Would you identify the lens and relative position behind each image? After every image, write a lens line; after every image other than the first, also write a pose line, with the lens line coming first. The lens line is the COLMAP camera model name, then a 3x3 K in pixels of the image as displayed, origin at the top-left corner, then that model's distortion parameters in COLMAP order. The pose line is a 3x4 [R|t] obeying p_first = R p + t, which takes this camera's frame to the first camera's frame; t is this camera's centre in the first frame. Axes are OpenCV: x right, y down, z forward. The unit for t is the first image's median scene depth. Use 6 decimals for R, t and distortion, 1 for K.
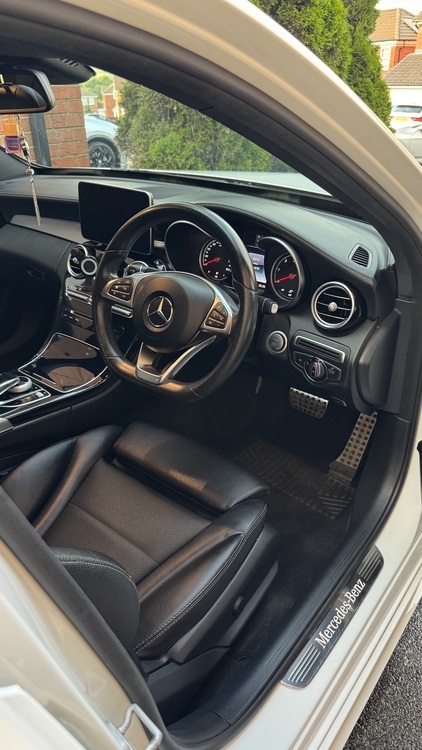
lens RADIAL K [[505.4, 0, 211.0], [0, 505.4, 375.0], [0, 0, 1]] dist [0.001149, -0.061335]
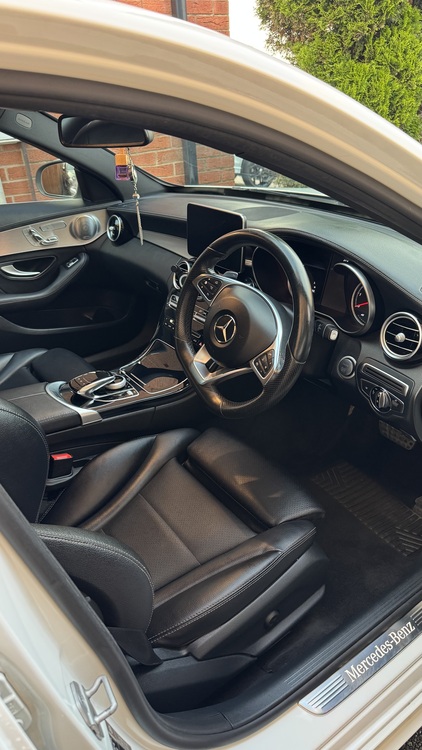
lens RADIAL K [[497.8, 0, 211.0], [0, 497.8, 375.0], [0, 0, 1]] dist [0.004573, -0.081480]
pose [[0.956234, 0.101042, -0.274603, 0.150970], [-0.105165, 0.994455, -0.000296, -0.022627], [0.273050, 0.029162, 0.961558, -0.015458]]
